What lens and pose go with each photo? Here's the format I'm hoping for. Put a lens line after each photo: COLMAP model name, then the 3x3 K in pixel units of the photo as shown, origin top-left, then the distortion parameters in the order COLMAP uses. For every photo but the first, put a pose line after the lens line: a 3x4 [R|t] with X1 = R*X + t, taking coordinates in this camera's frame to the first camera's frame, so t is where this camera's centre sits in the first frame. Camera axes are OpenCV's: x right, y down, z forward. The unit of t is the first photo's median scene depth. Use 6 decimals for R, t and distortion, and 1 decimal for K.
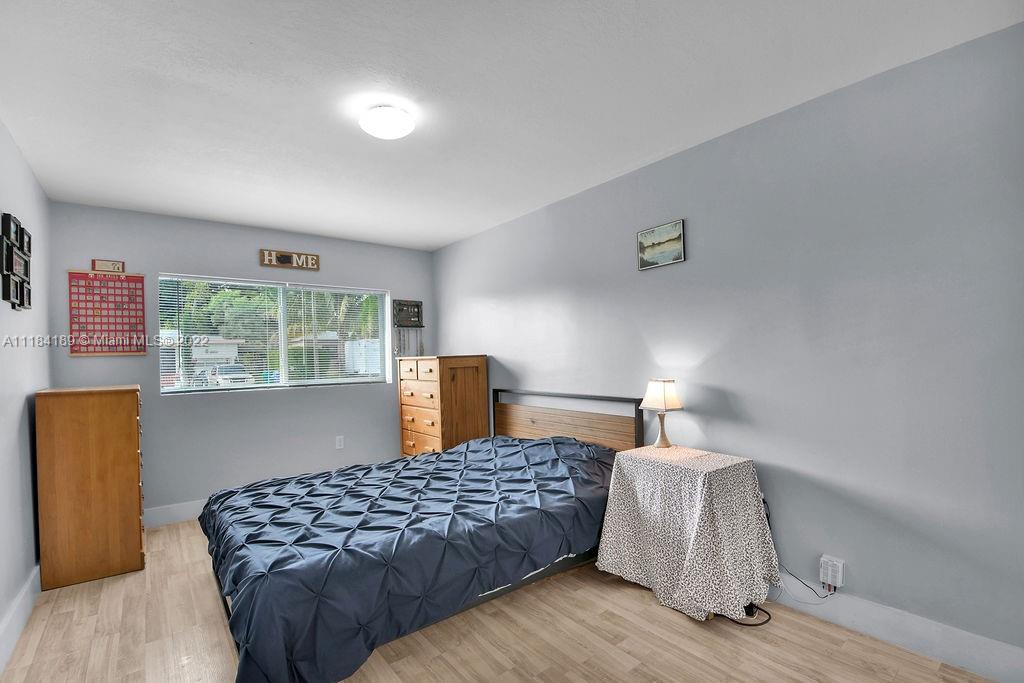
lens RADIAL K [[472.3, 0, 520.4], [0, 472.3, 359.4], [0, 0, 1]] dist [0.011977, -0.016801]
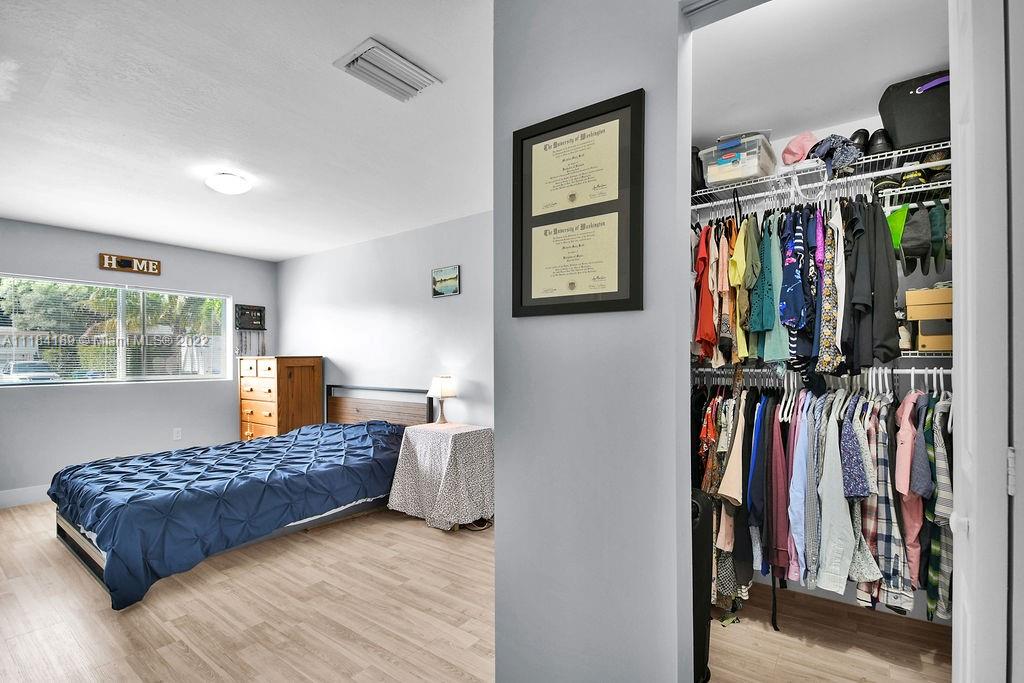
lens RADIAL K [[465.2, 0, 516.0], [0, 465.2, 356.5], [0, 0, 1]] dist [0.004151, -0.019475]
pose [[0.962947, 0.020845, 0.268886, 0.134785], [-0.017281, 0.999729, -0.015615, 0.002171], [-0.269138, 0.010389, 0.963046, -0.411986]]
